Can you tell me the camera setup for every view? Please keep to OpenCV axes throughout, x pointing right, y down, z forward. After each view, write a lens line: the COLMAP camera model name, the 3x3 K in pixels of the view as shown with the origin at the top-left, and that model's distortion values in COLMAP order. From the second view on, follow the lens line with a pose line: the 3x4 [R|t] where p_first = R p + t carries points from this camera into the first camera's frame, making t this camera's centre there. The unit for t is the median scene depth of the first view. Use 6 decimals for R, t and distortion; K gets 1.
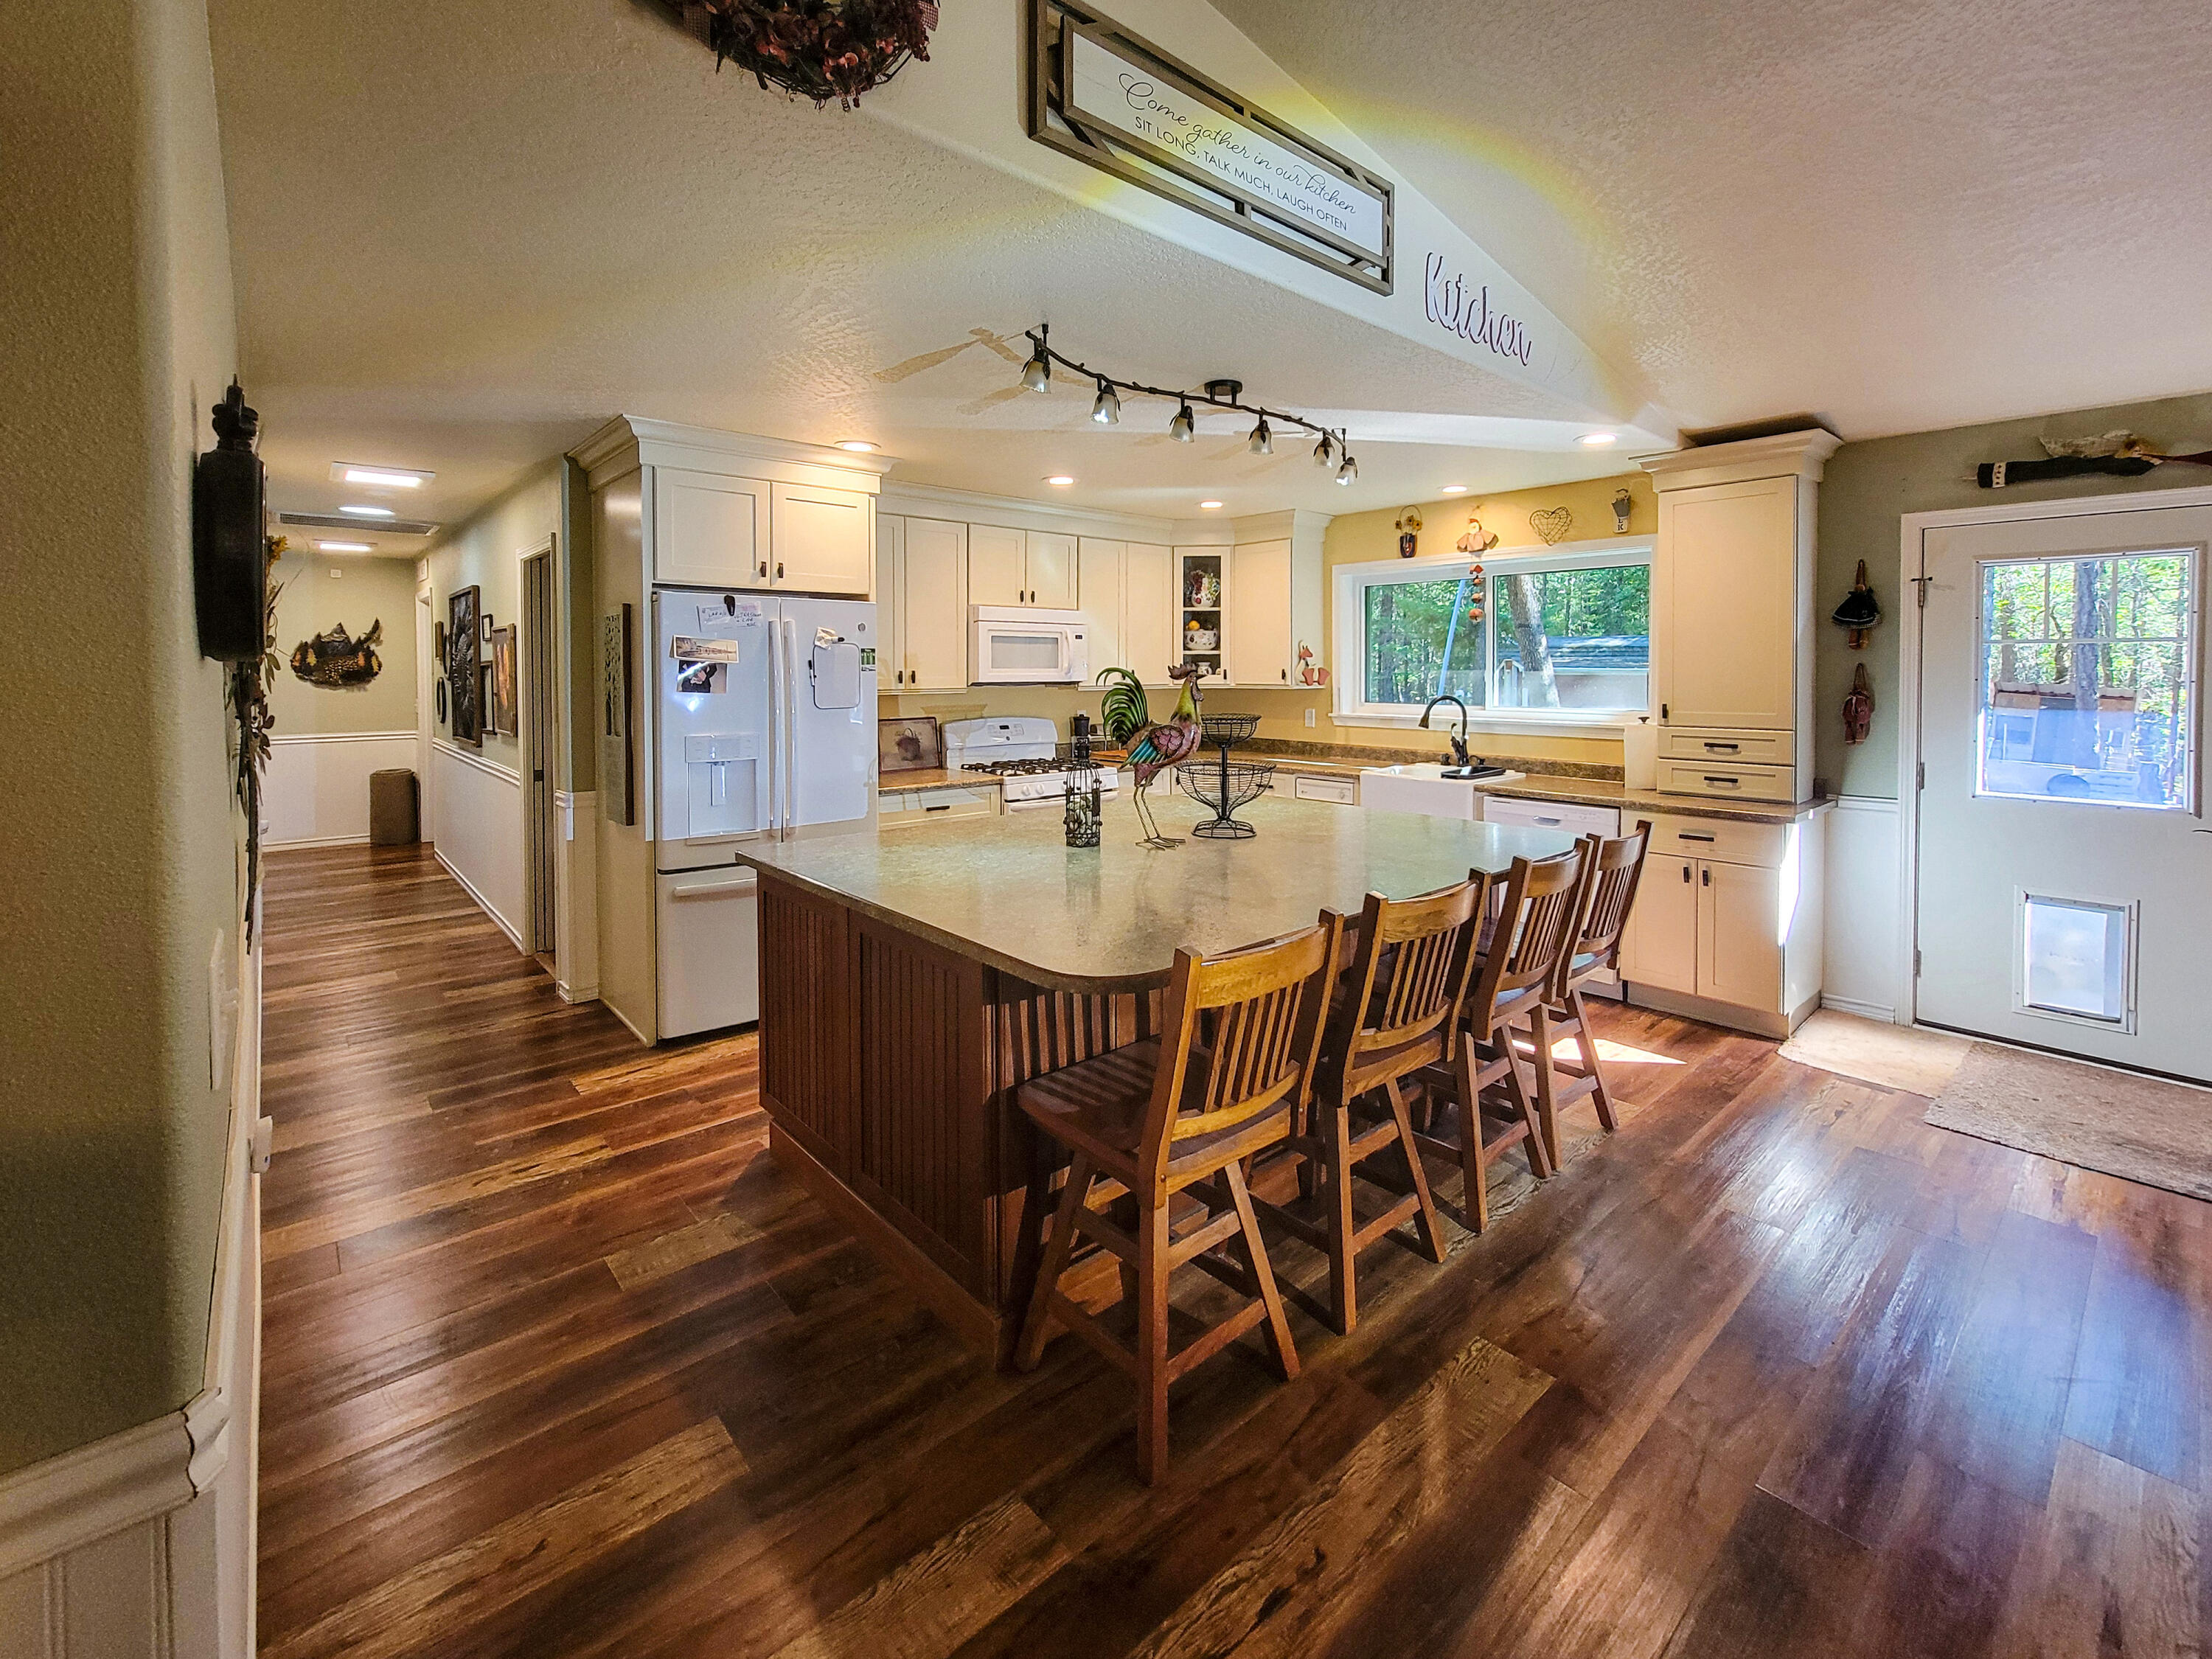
lens RADIAL K [[958.3, 0, 1113.8], [0, 958.3, 690.6], [0, 0, 1]] dist [0.003437, 0.000302]
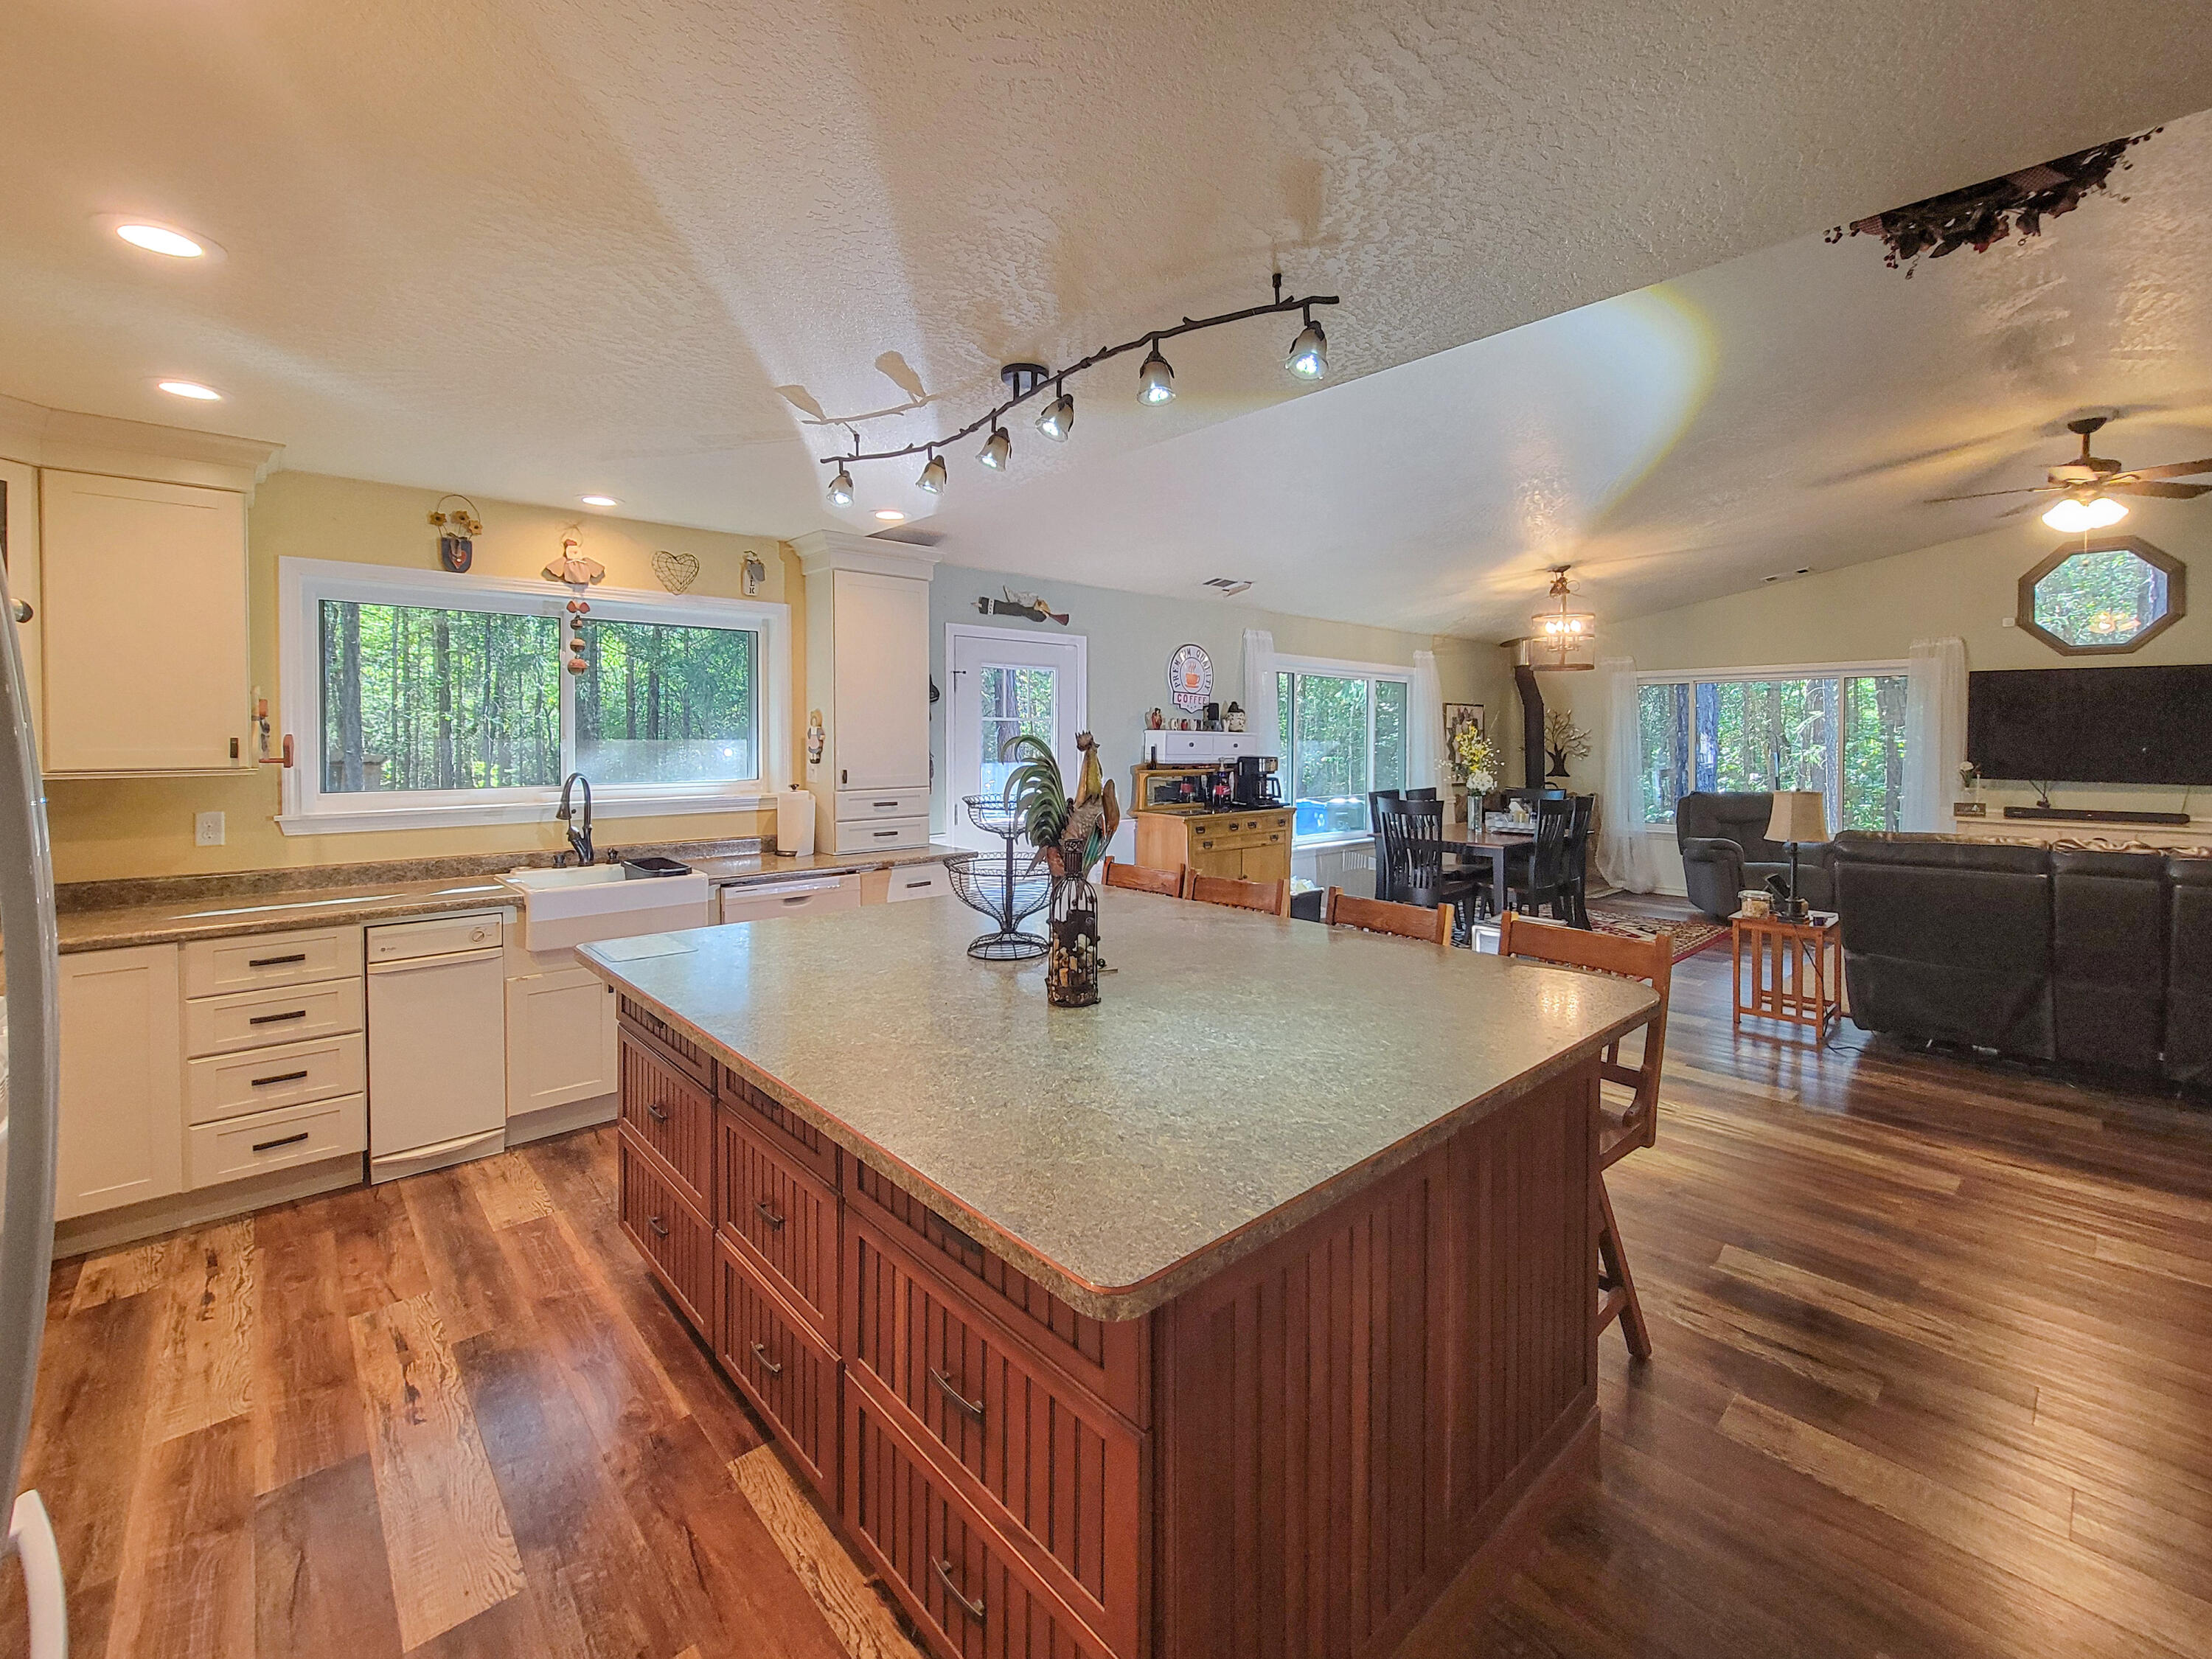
lens RADIAL K [[991.5, 0, 1116.8], [0, 991.5, 755.1], [0, 0, 1]] dist [-0.002012, -0.000184]
pose [[-0.041832, -0.018073, 0.998961, -0.487526], [0.023653, 0.999538, 0.019074, -0.014704], [-0.998845, 0.024426, -0.041386, 0.677018]]
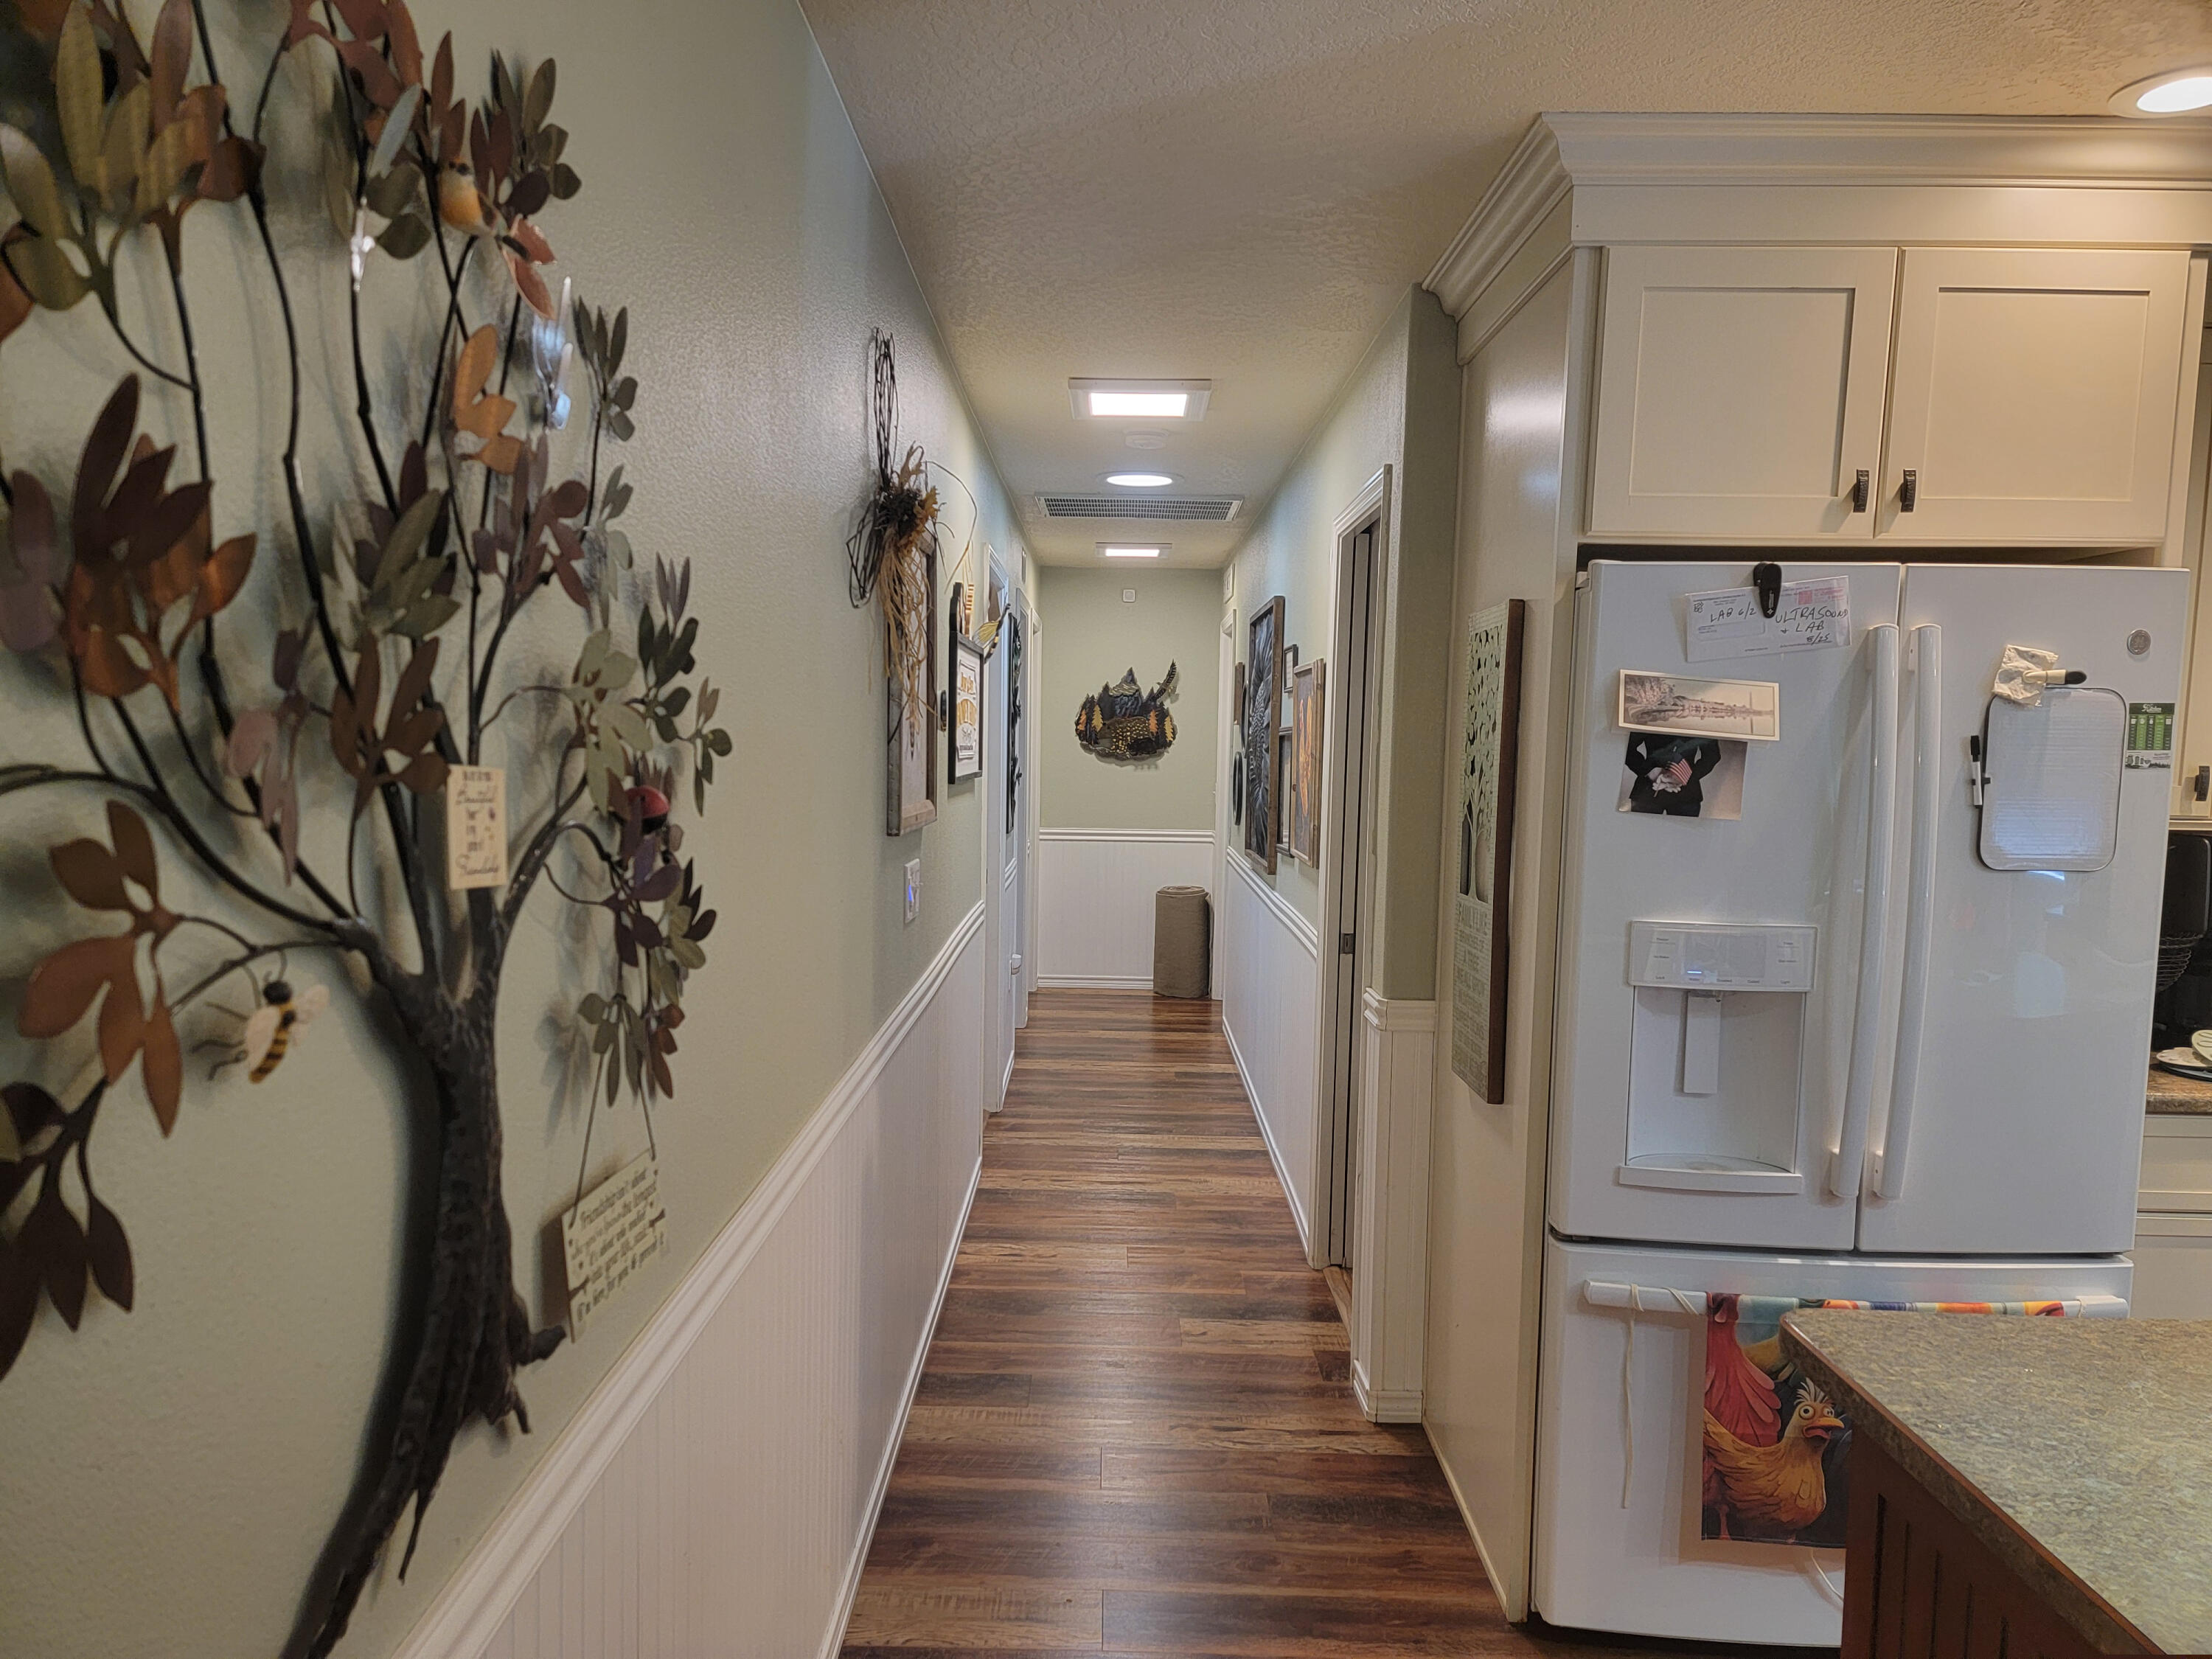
lens RADIAL K [[1513.2, 0, 1139.8], [0, 1513.2, 881.6], [0, 0, 1]] dist [0.082208, -0.064085]
pose [[0.758553, 0.080084, -0.646671, -0.156566], [-0.036592, 0.996088, 0.080434, -0.010758], [0.650583, -0.037351, 0.758516, 0.311812]]
